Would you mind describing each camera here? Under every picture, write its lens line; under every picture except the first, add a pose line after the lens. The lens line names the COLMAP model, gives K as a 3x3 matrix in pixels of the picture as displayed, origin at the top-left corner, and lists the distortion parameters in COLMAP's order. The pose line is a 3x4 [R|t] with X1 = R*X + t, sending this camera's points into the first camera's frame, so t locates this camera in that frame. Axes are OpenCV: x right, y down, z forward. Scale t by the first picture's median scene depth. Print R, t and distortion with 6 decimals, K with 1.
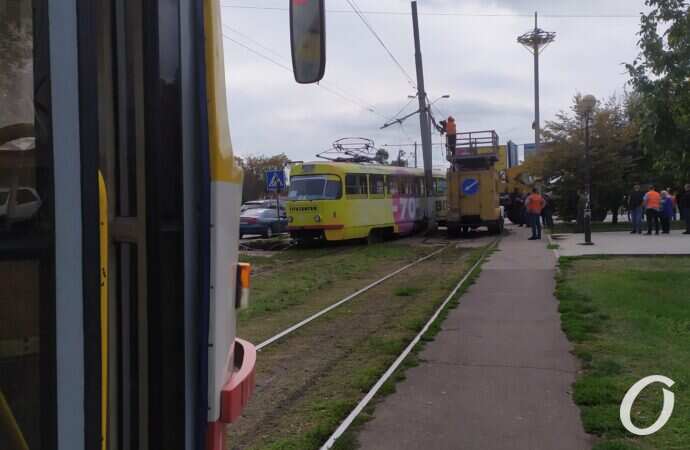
lens RADIAL K [[704.9, 0, 345.0], [0, 704.9, 225.0], [0, 0, 1]] dist [0.013601, 0.013807]
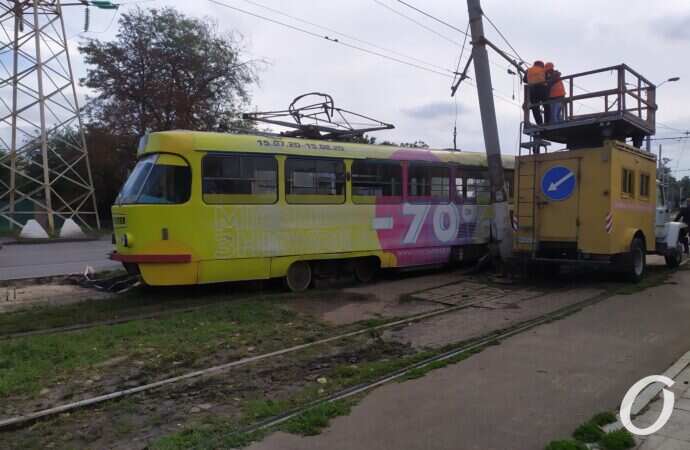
lens RADIAL K [[513.5, 0, 345.0], [0, 513.5, 225.0], [0, 0, 1]] dist [0.053568, 0.002410]
pose [[0.877896, 0.039235, -0.477241, 0.231832], [-0.035841, 0.999226, 0.016217, -0.027171], [0.477508, 0.002868, 0.878623, 0.639597]]
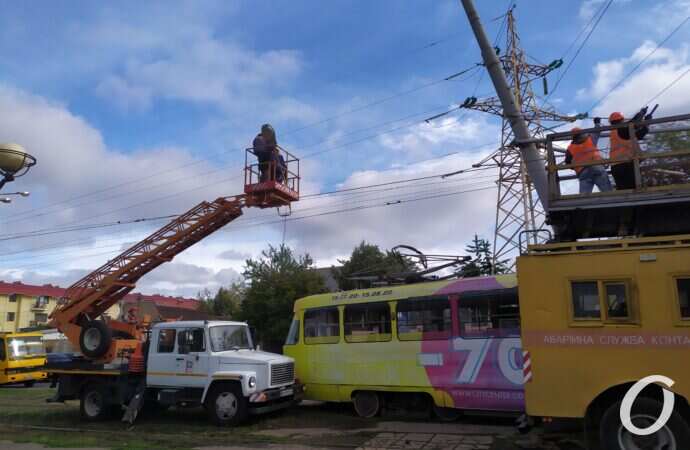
lens RADIAL K [[513.5, 0, 345.0], [0, 513.5, 225.0], [0, 0, 1]] dist [0.053568, 0.002410]
pose [[-0.165513, -0.188073, -0.968108, 0.488538], [0.004553, 0.981492, -0.191451, -0.049184], [0.986197, -0.036096, -0.161594, 0.999944]]
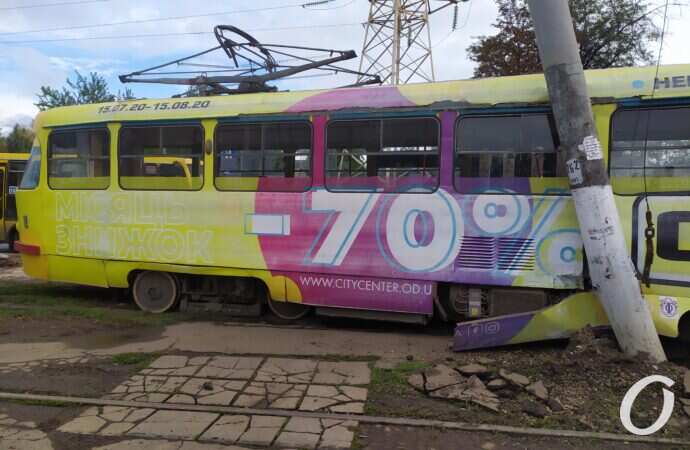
lens RADIAL K [[513.5, 0, 345.0], [0, 513.5, 225.0], [0, 0, 1]] dist [0.053568, 0.002410]
pose [[0.131287, 0.070443, -0.988838, 0.300424], [-0.054606, 0.996472, 0.063736, -0.039328], [0.989839, 0.045629, 0.134671, 0.999537]]
